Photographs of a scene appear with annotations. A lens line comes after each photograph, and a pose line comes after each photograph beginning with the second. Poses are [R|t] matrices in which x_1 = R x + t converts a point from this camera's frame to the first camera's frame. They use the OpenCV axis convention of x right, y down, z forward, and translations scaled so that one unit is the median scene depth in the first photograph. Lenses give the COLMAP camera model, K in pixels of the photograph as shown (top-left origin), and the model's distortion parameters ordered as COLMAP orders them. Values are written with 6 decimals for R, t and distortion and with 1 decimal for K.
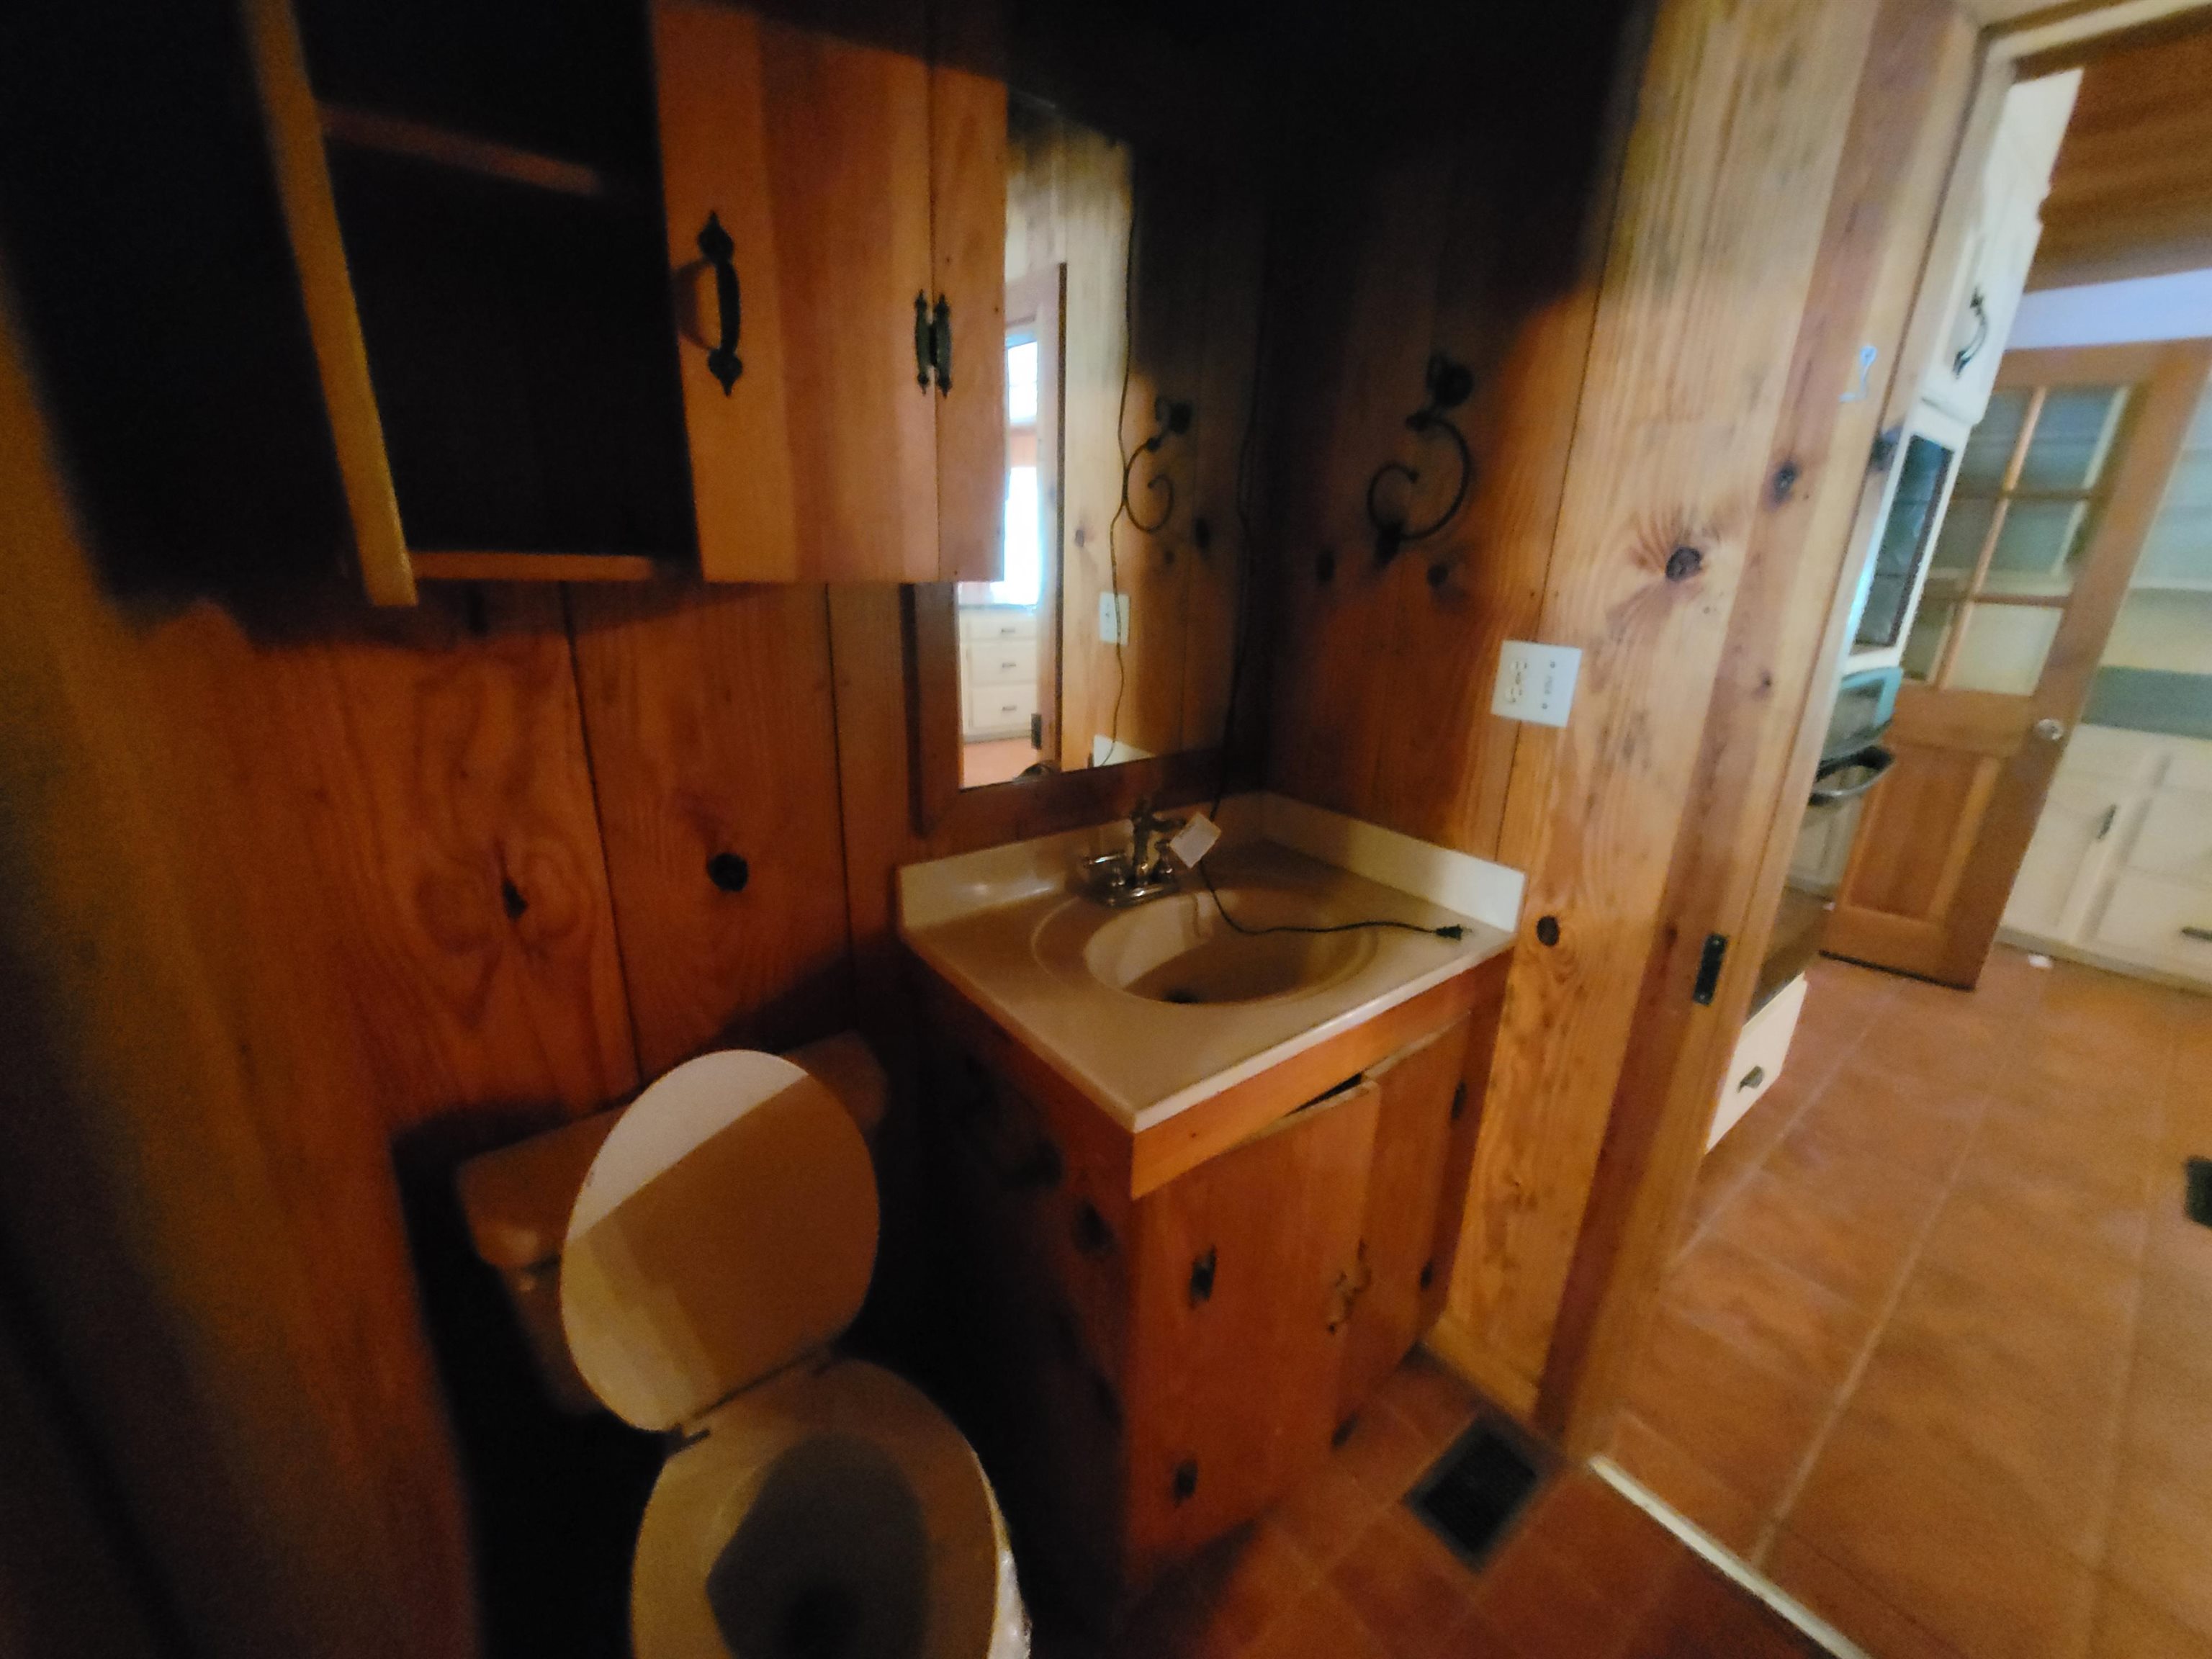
lens RADIAL K [[883.6, 0, 1114.4], [0, 883.6, 814.0], [0, 0, 1]] dist [0.009813, 0.000048]
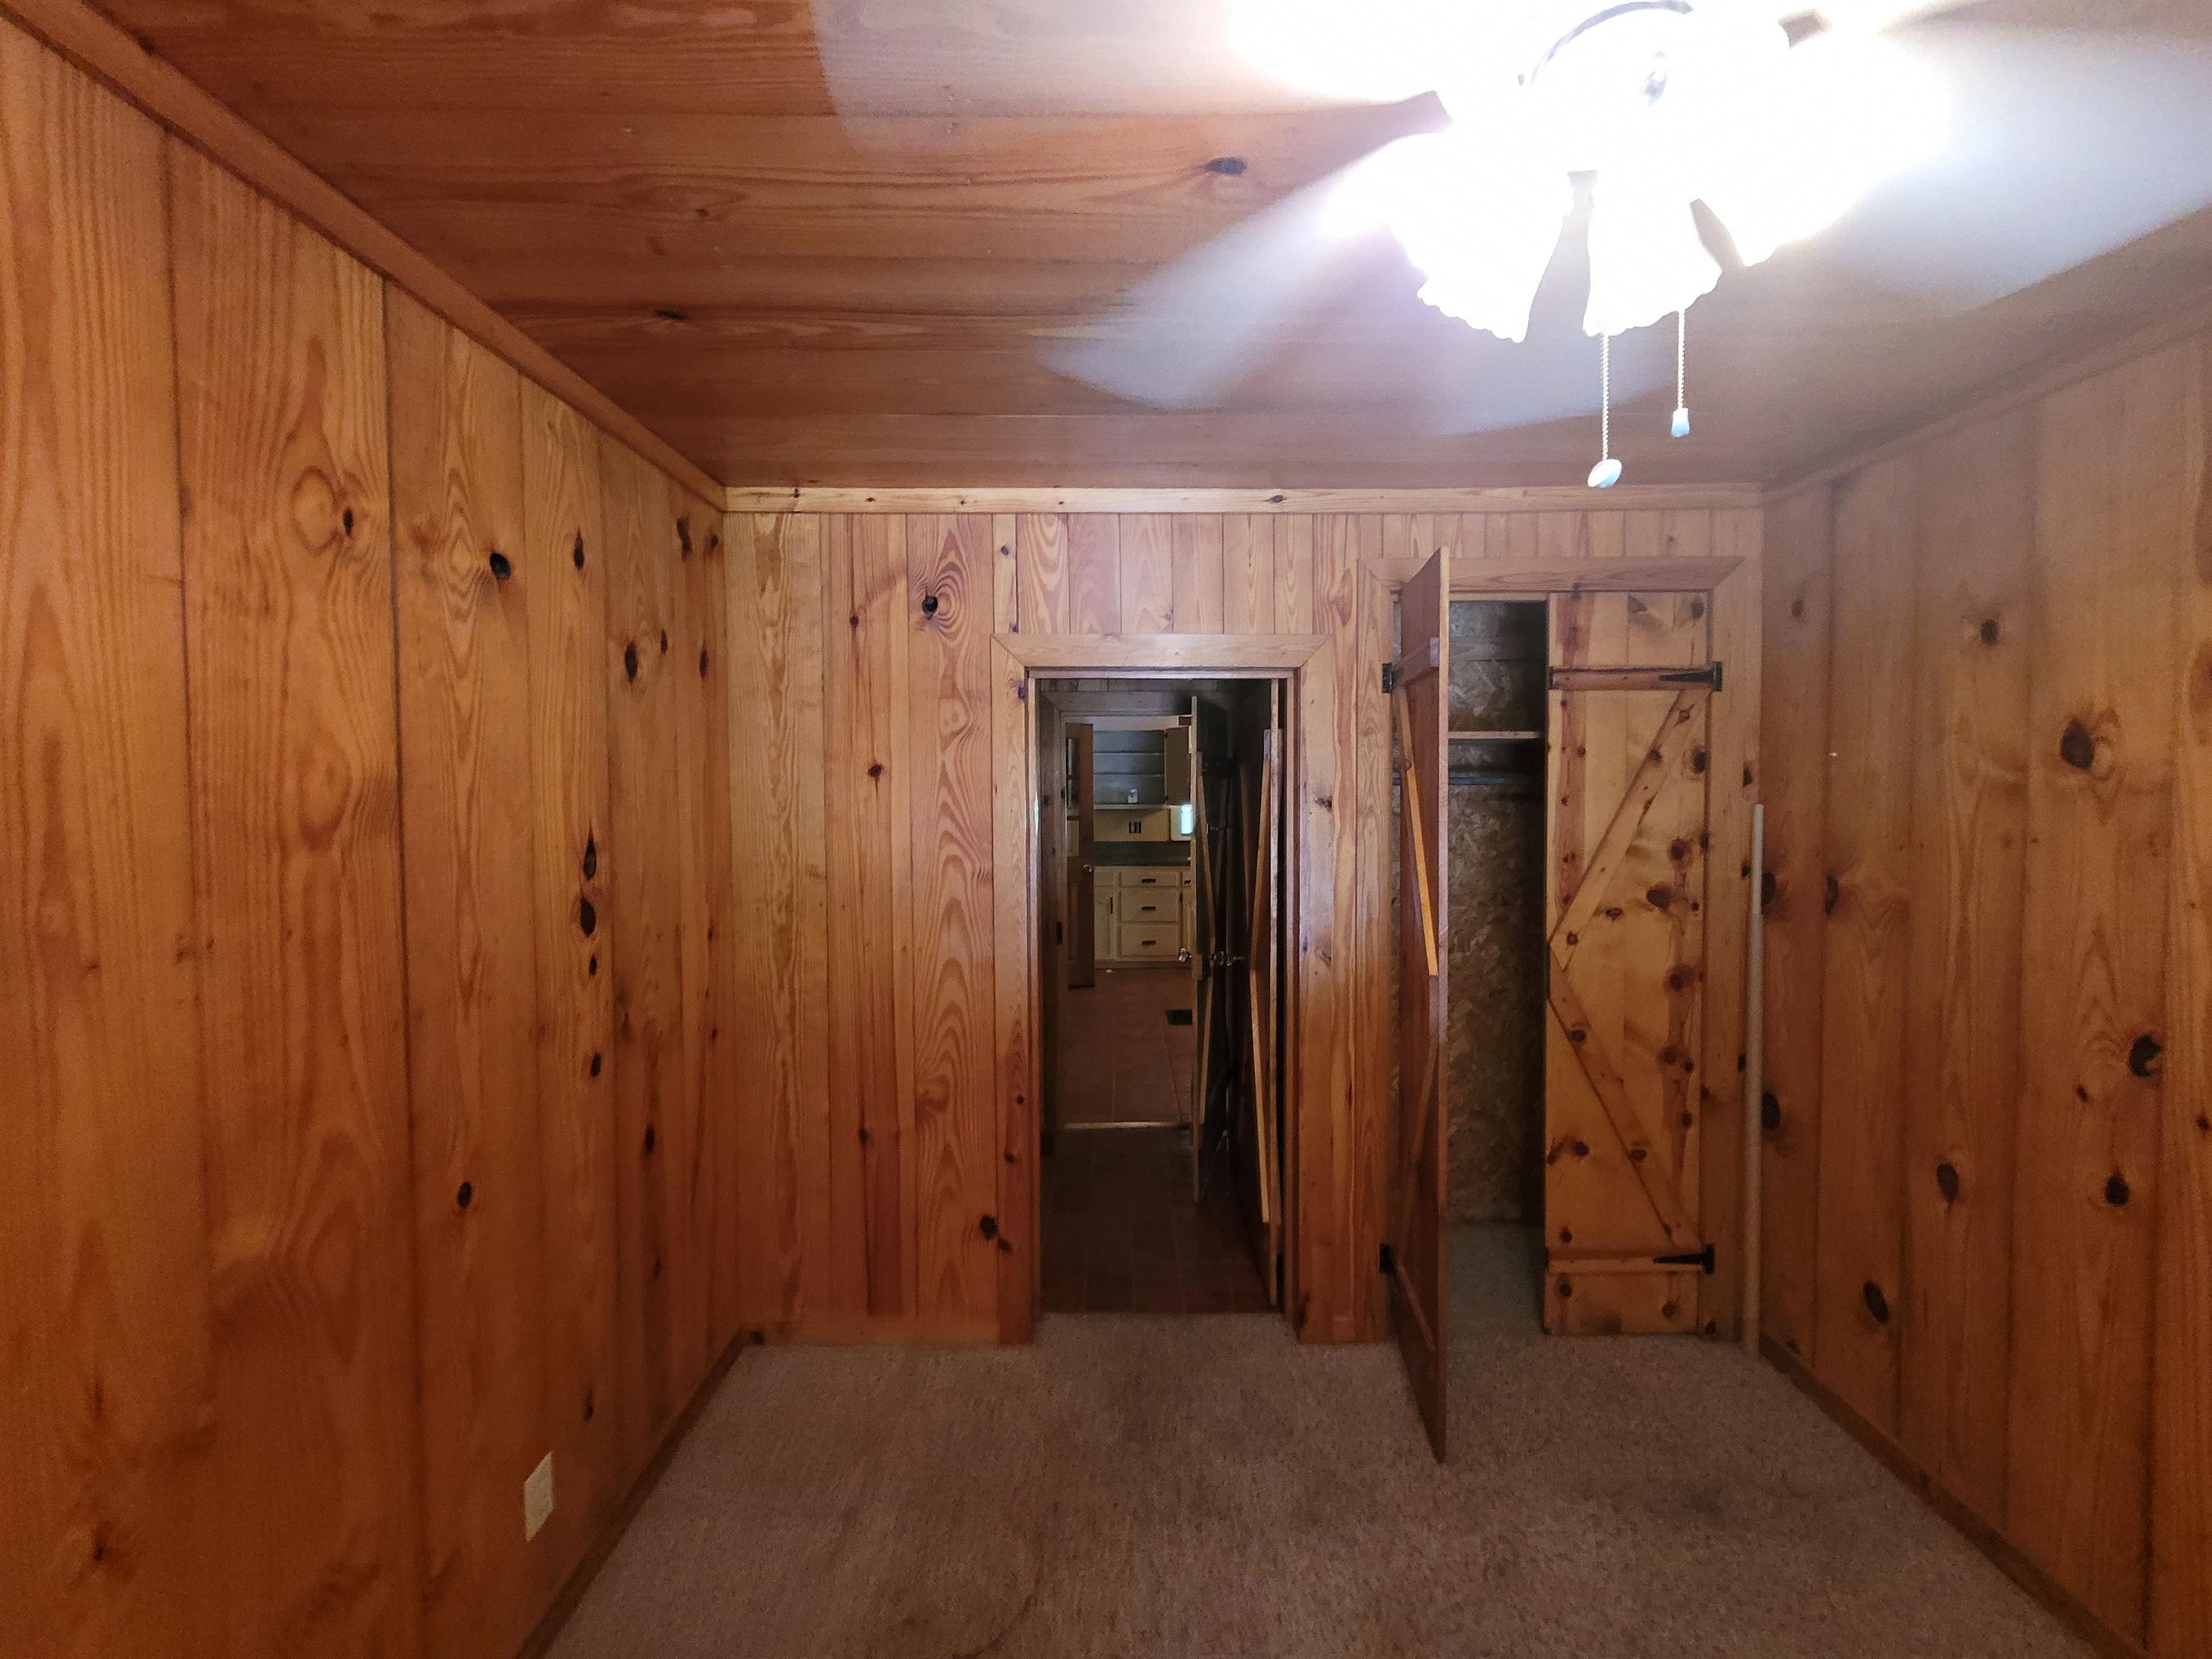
lens RADIAL K [[883.6, 0, 1114.4], [0, 883.6, 814.0], [0, 0, 1]] dist [0.009813, 0.000048]
pose [[0.630257, -0.067839, 0.773417, -0.746933], [0.271468, 0.952551, -0.137668, 0.109754], [-0.727379, 0.296724, 0.618768, -0.580008]]
